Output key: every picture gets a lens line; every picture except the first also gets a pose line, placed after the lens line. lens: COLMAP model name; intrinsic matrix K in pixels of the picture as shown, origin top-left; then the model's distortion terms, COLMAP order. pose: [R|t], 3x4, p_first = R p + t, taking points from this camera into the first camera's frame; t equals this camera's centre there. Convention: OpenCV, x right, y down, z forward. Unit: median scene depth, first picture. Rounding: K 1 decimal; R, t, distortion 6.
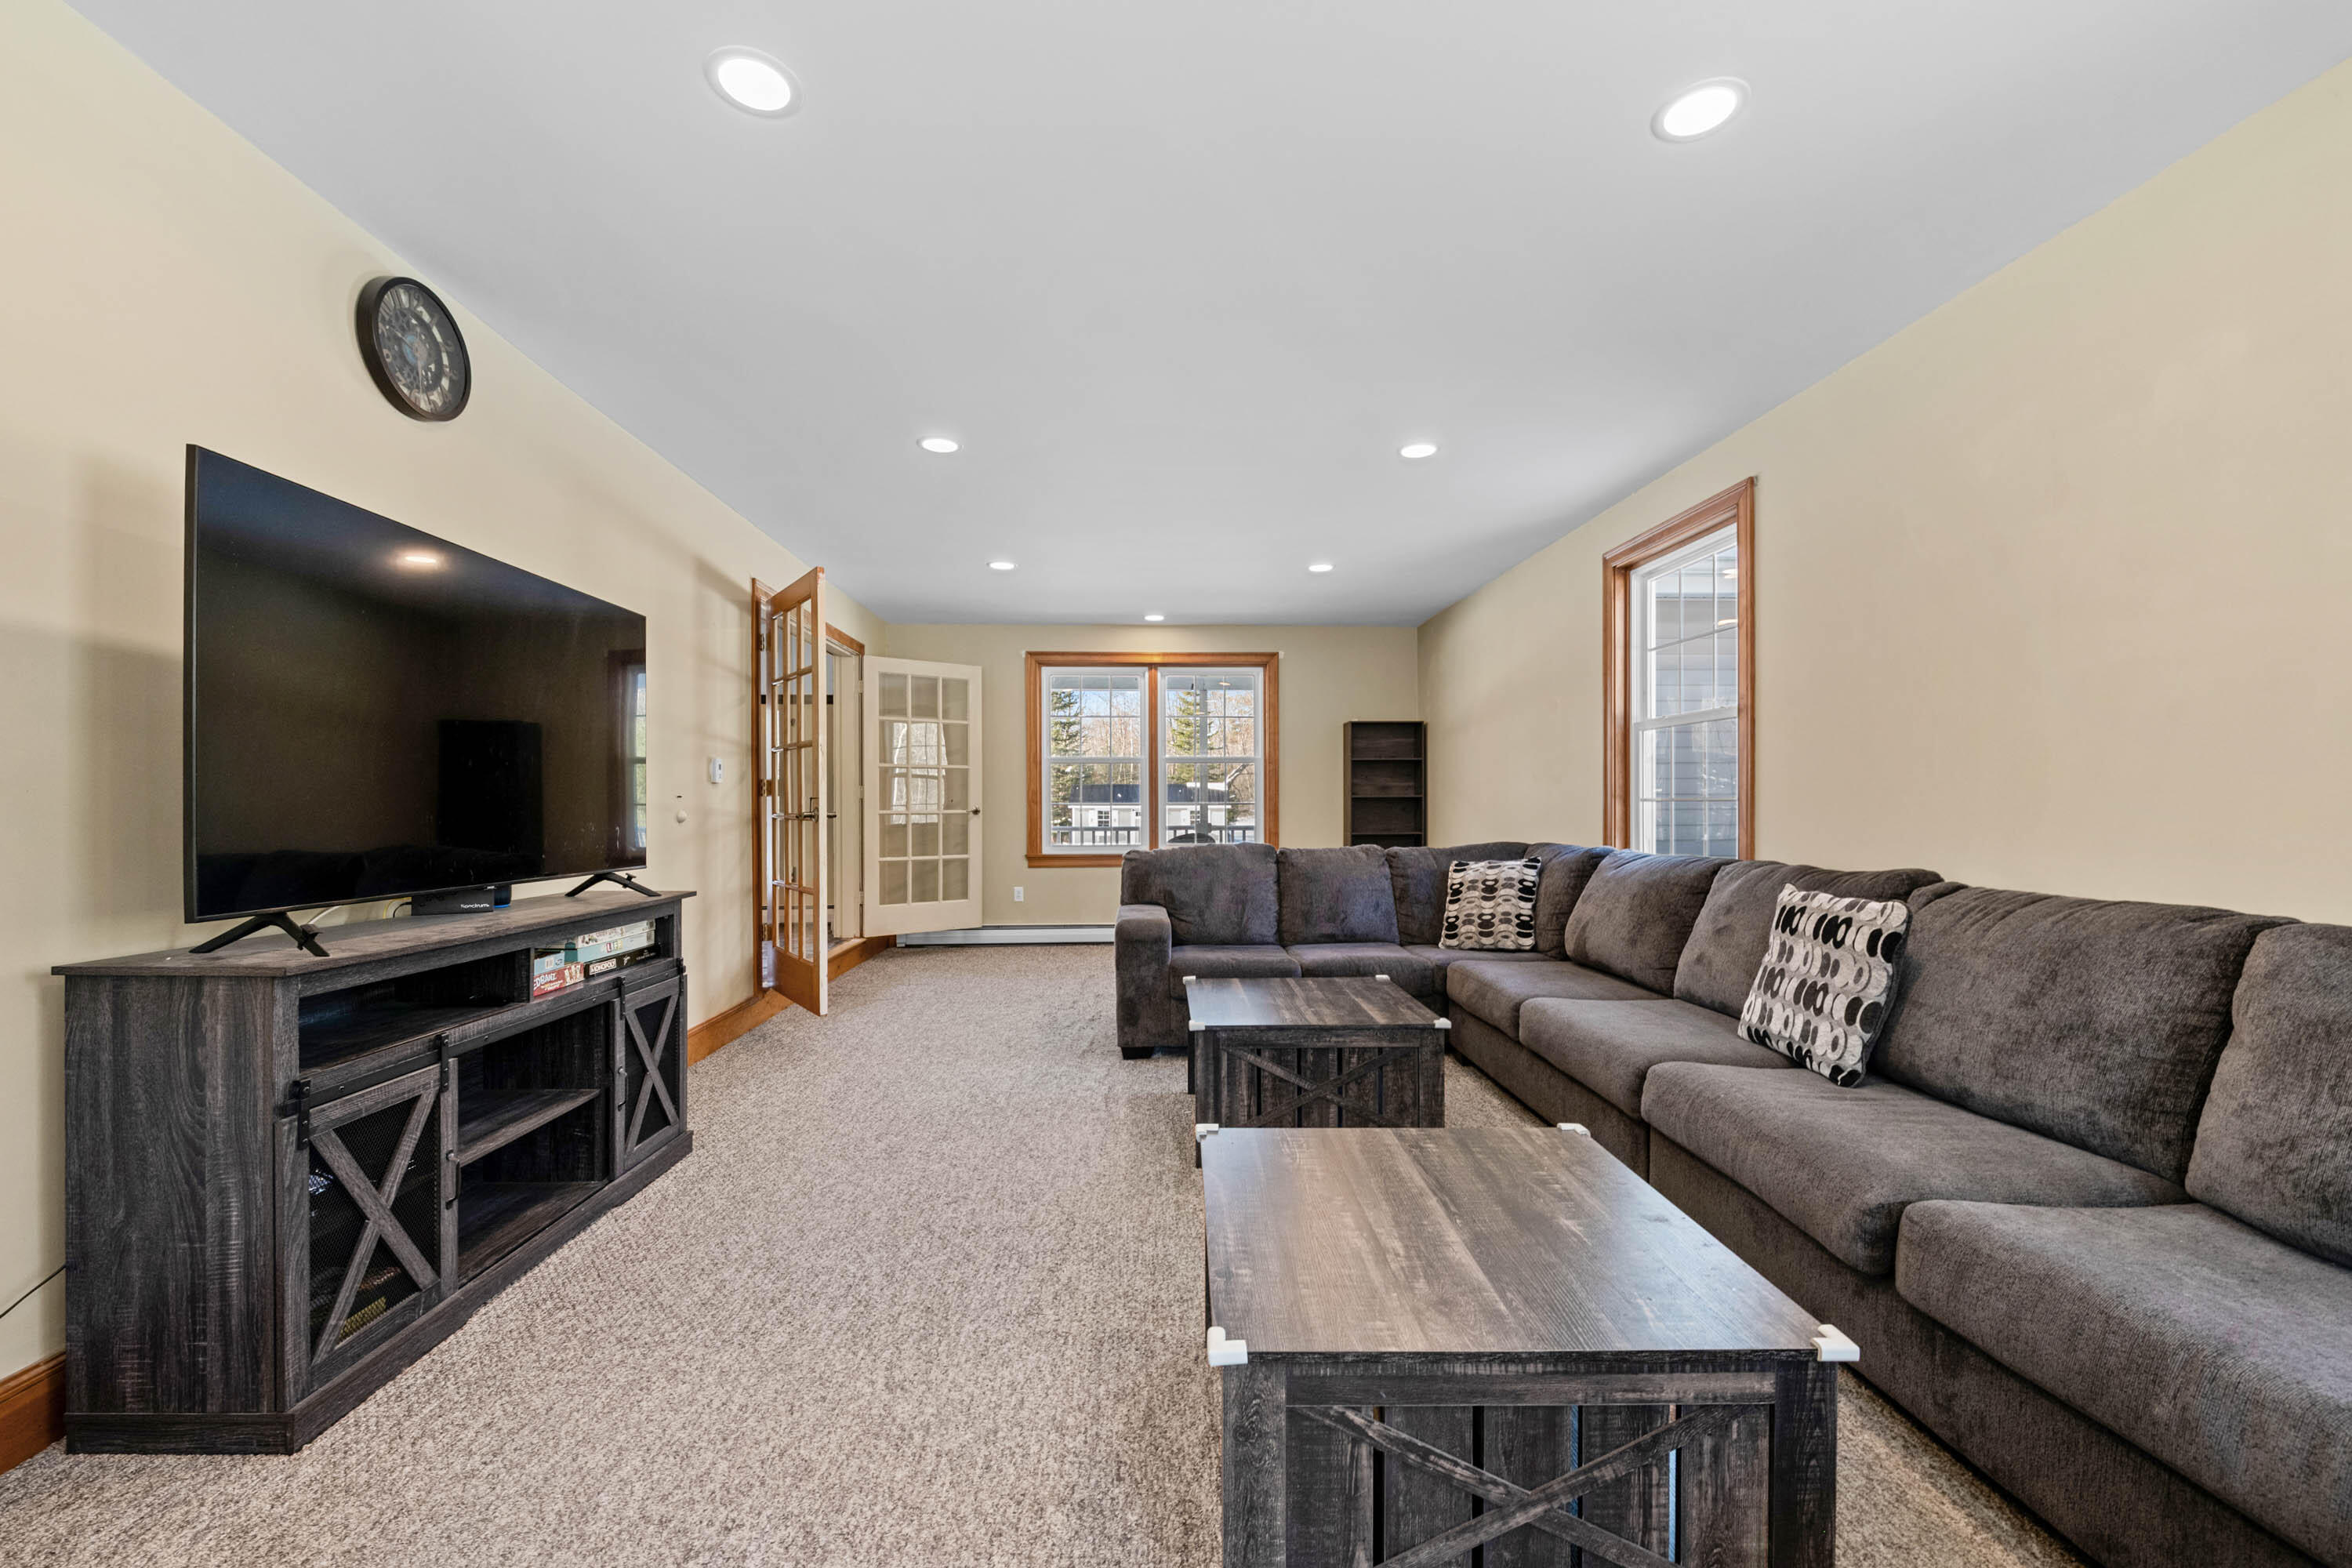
lens RADIAL K [[913.0, 0, 1163.8], [0, 913.0, 817.0], [0, 0, 1]] dist [-0.004023, -0.001168]
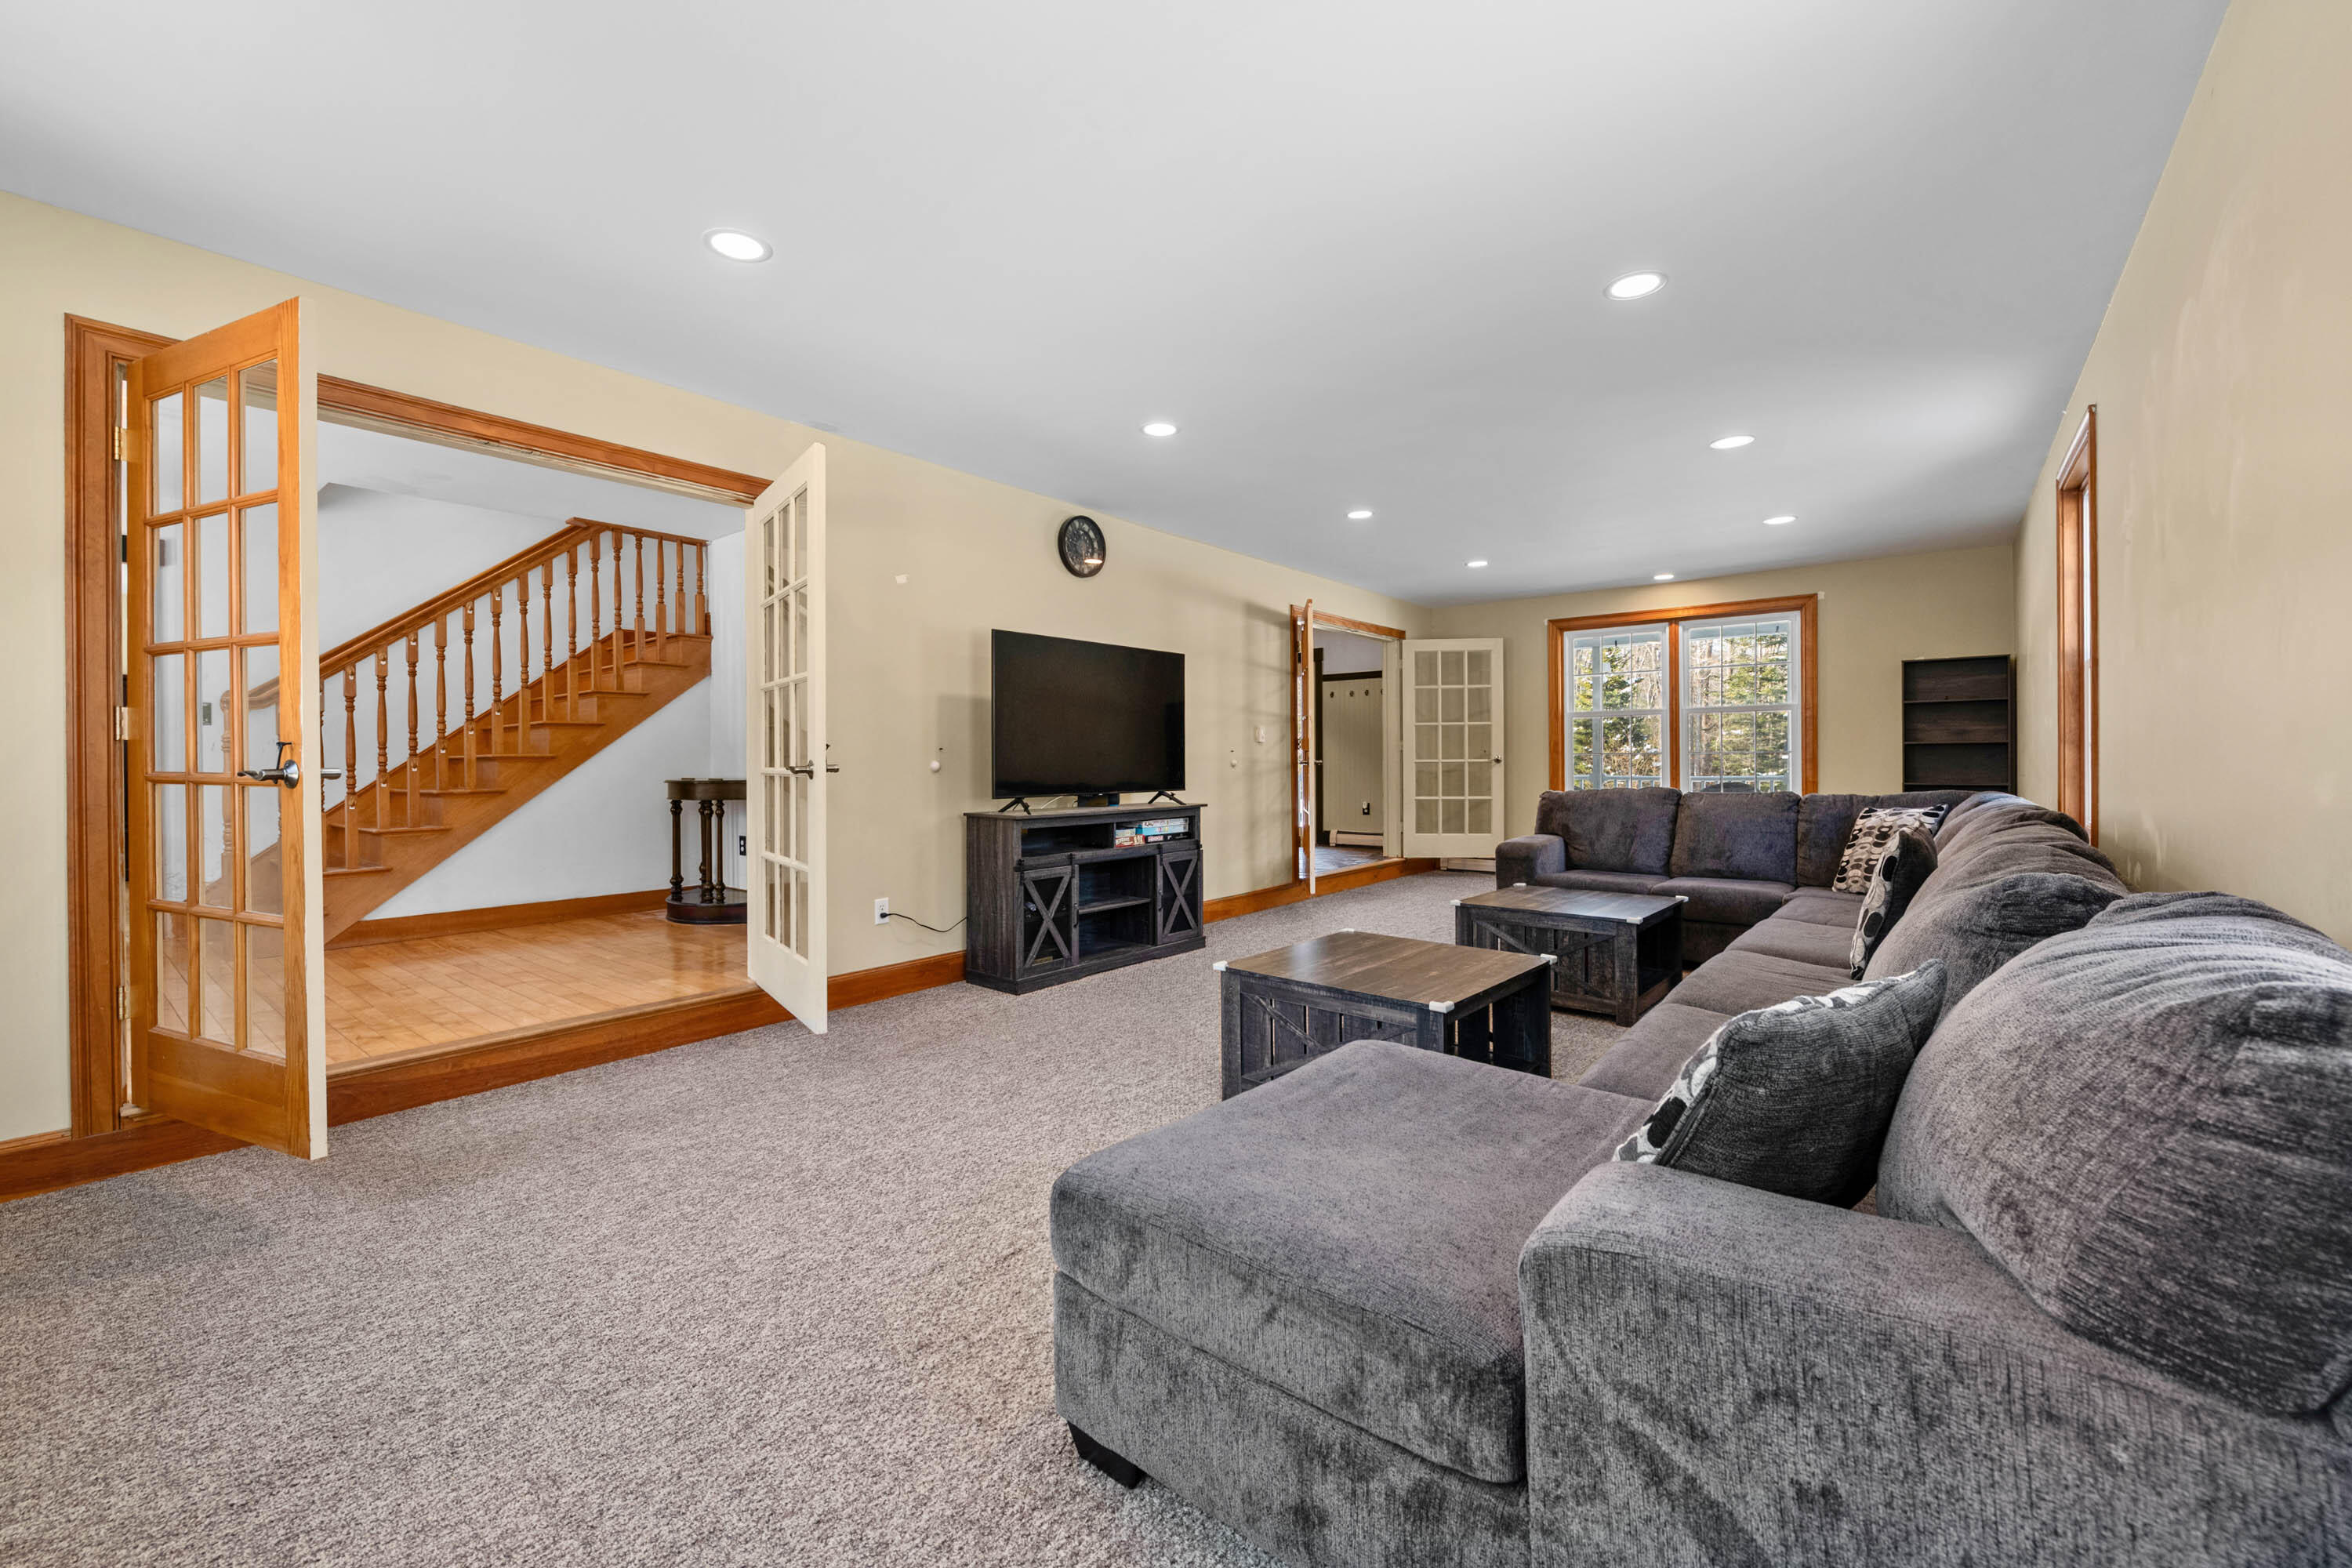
lens RADIAL K [[913.0, 0, 1189.1], [0, 913.0, 768.5], [0, 0, 1]] dist [-0.004023, -0.001168]
pose [[0.753621, 0.003998, -0.657297, 0.670706], [-0.003329, 0.999992, 0.002267, 0.008135], [0.657301, 0.000480, 0.753628, -0.397034]]
